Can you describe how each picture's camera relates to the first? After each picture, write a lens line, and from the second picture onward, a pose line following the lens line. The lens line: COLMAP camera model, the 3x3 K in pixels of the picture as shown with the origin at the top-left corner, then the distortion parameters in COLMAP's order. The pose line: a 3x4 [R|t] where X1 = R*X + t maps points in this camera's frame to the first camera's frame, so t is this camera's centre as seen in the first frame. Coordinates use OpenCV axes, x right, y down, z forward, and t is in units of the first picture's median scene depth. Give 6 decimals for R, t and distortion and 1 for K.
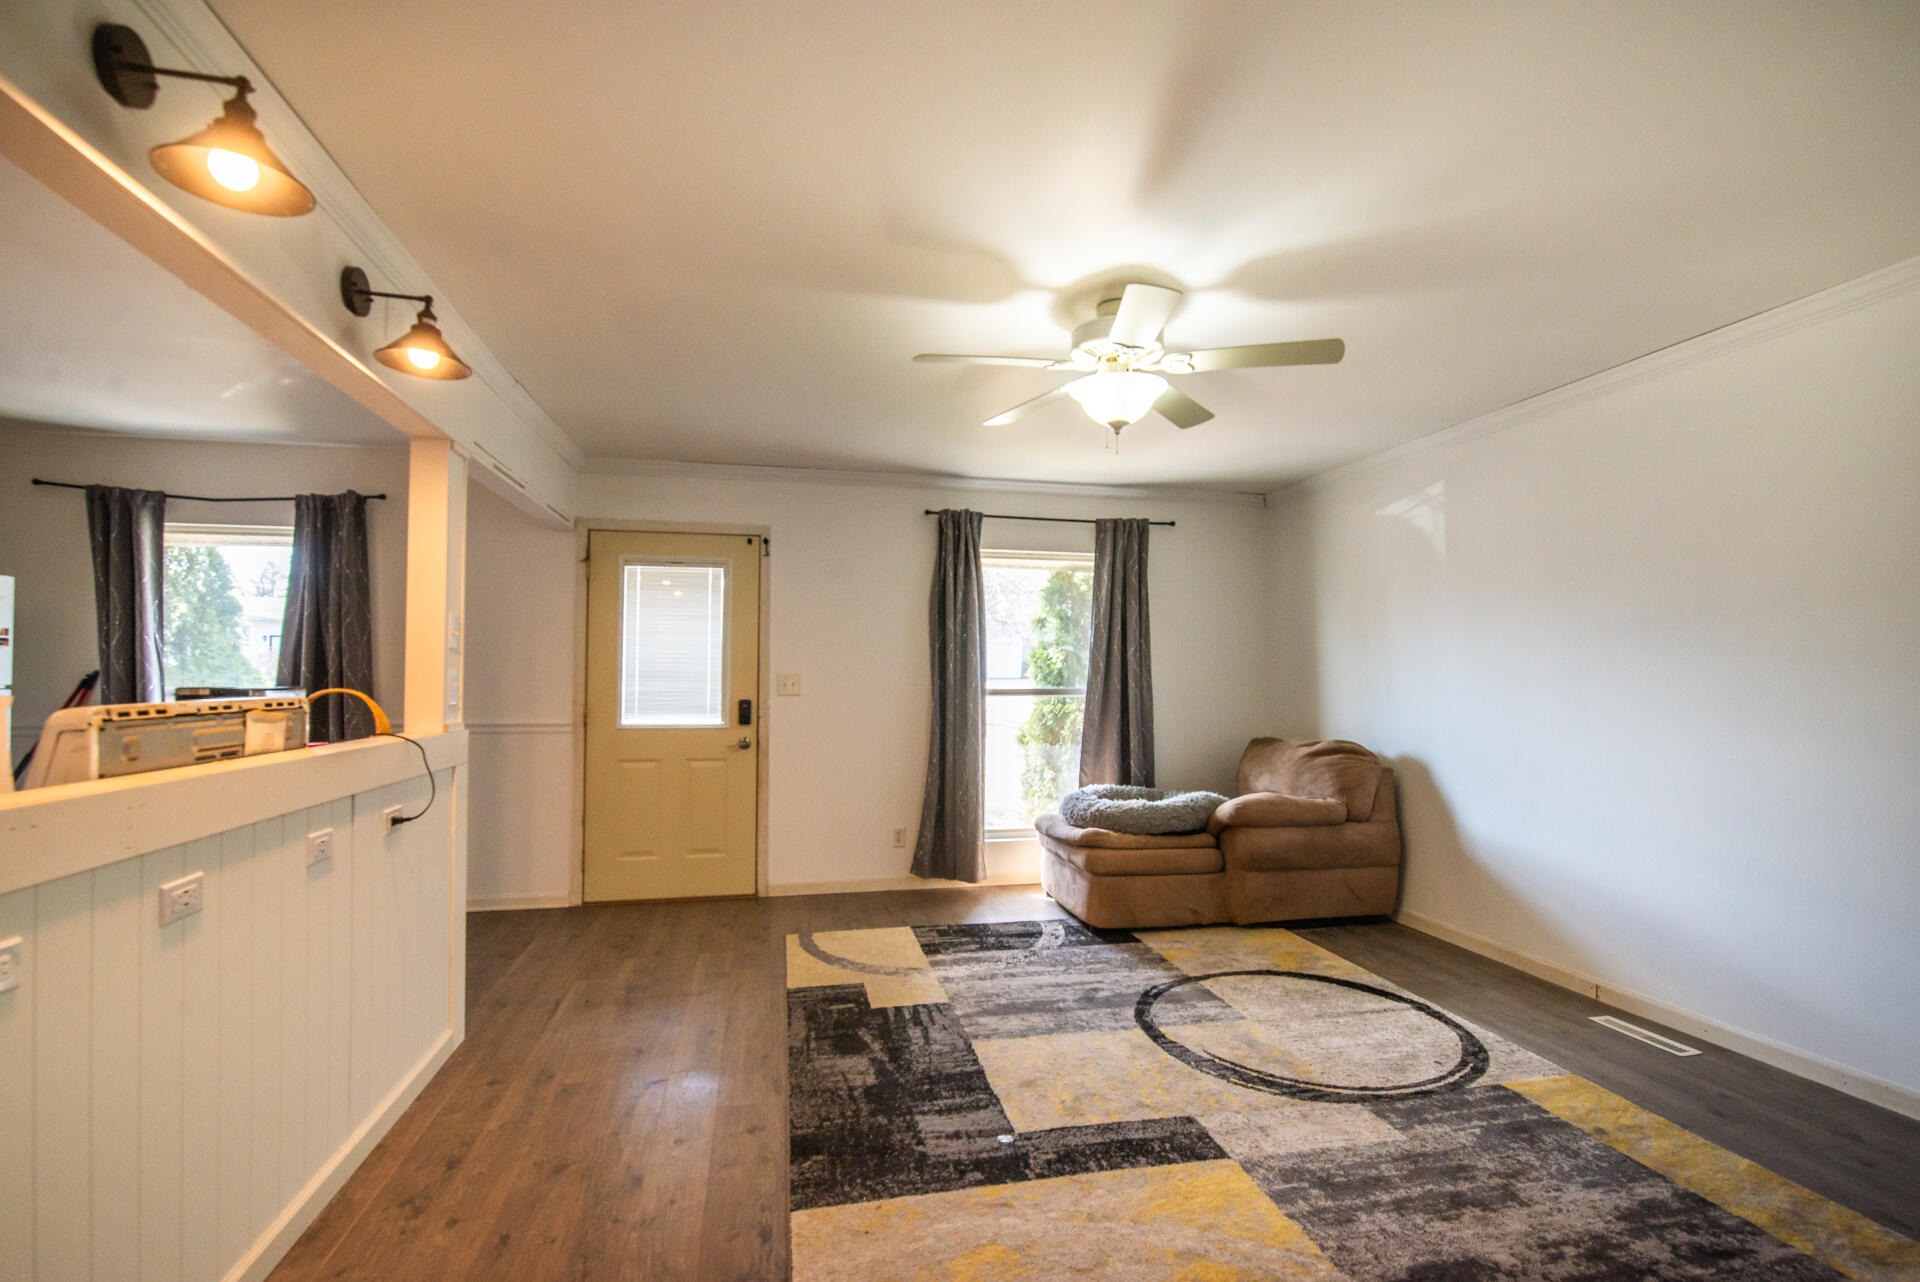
lens RADIAL K [[867.7, 0, 951.1], [0, 867.7, 649.6], [0, 0, 1]] dist [-0.004576, -0.000749]
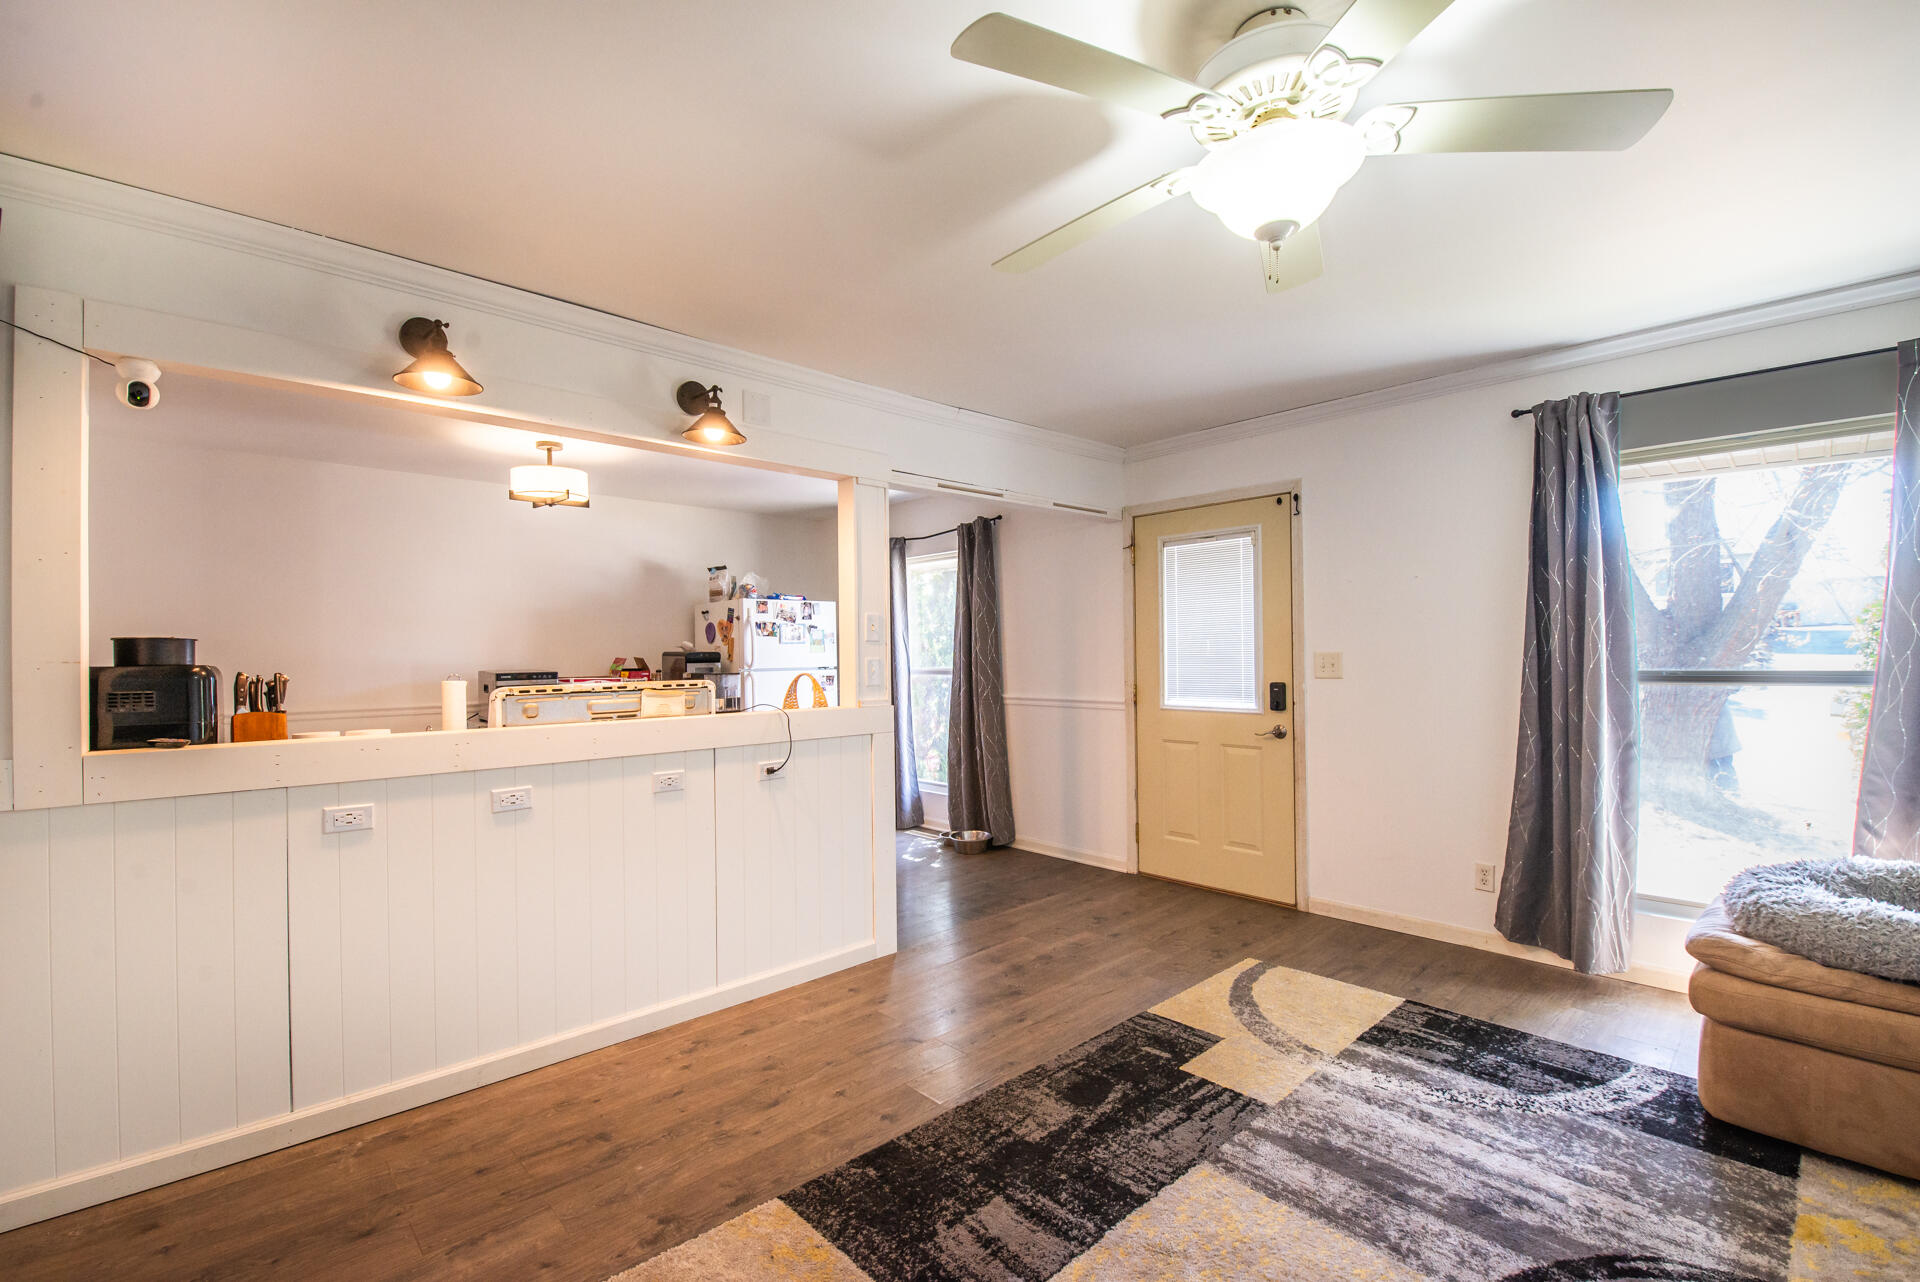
lens RADIAL K [[822.8, 0, 954.3], [0, 822.8, 650.2], [0, 0, 1]] dist [-0.000440, -0.009708]
pose [[0.514531, -0.014965, -0.857341, 0.403452], [0.041987, 0.999088, 0.007759, 0.006333], [0.856443, -0.039989, 0.514690, 0.380266]]
